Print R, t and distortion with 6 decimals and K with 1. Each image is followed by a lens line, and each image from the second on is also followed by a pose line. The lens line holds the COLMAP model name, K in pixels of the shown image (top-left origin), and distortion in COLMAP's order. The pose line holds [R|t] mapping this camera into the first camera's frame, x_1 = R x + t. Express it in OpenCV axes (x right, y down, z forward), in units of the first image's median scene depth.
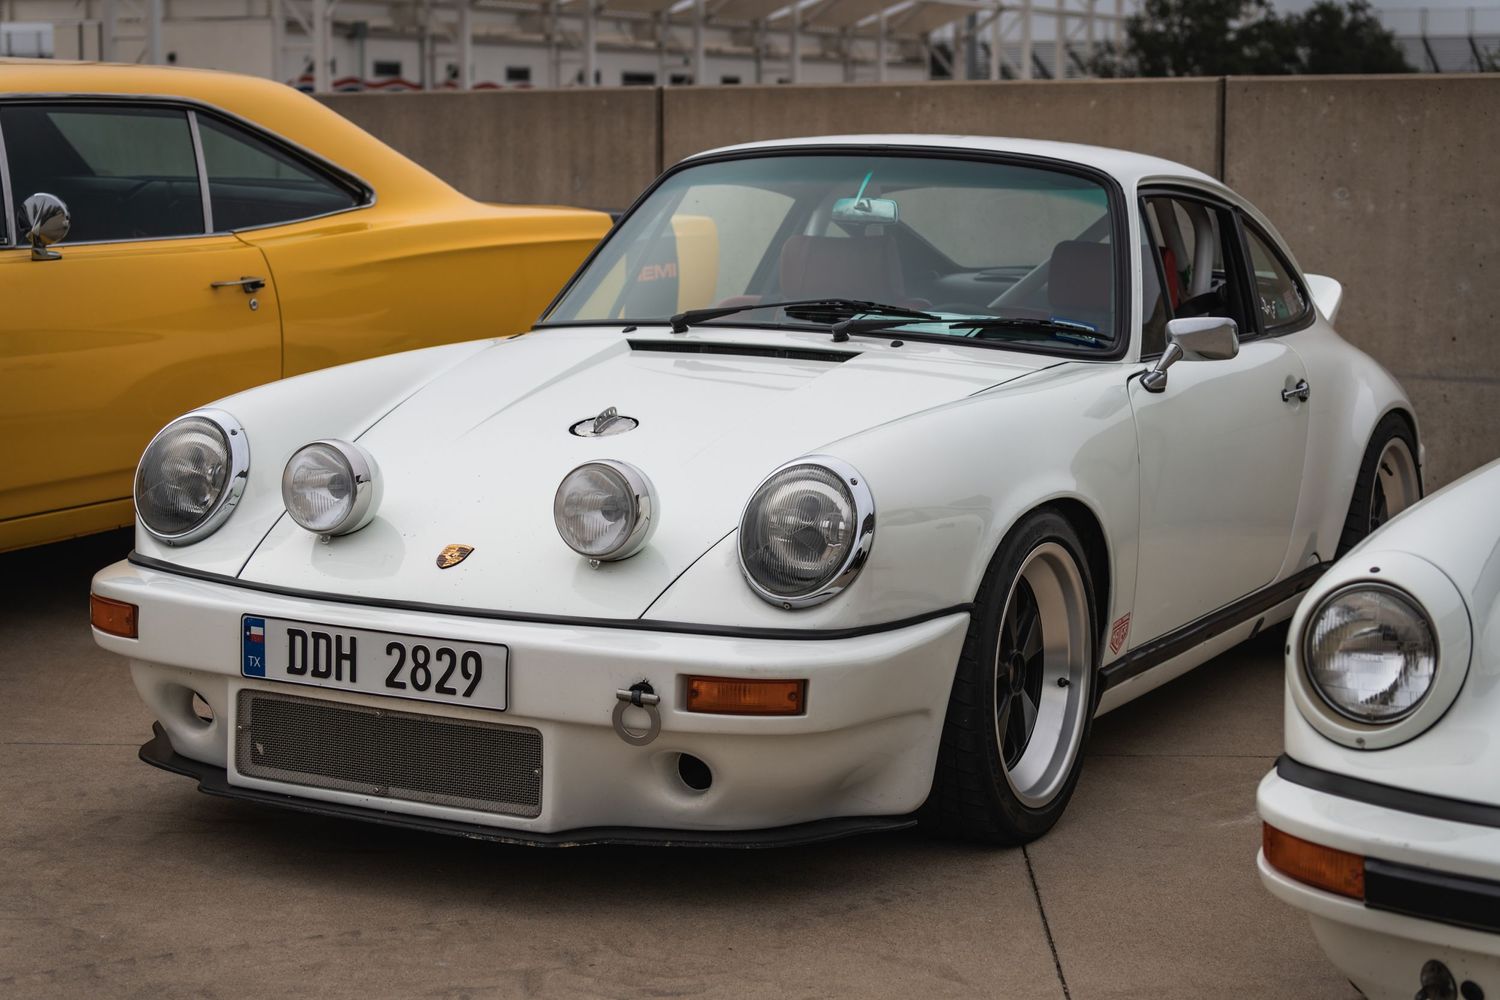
lens RADIAL K [[2966.7, 0, 750.2], [0, 2966.7, 499.5], [0, 0, 1]] dist [0.071054, 0.000000]
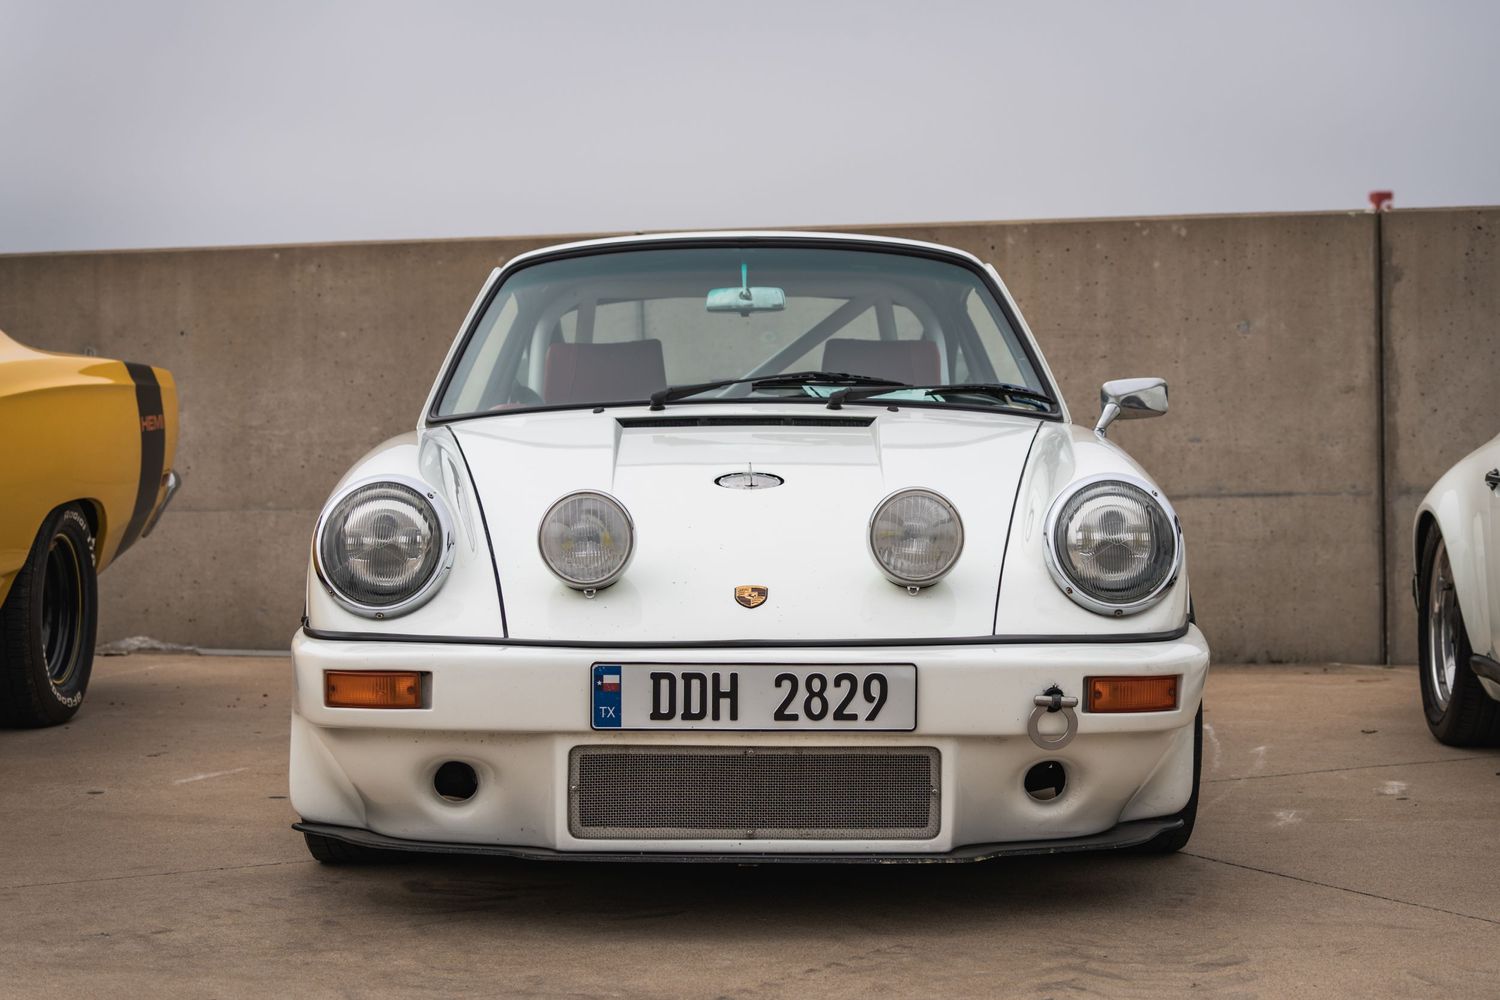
lens RADIAL K [[2928.0, 0, 750.0], [0, 2928.0, 499.7], [0, 0, 1]] dist [0.019751, 0.000000]
pose [[0.878645, -0.035787, 0.476132, -0.580251], [0.079960, 0.994134, -0.072834, 0.059759], [-0.470732, 0.102067, 0.876352, 0.151736]]
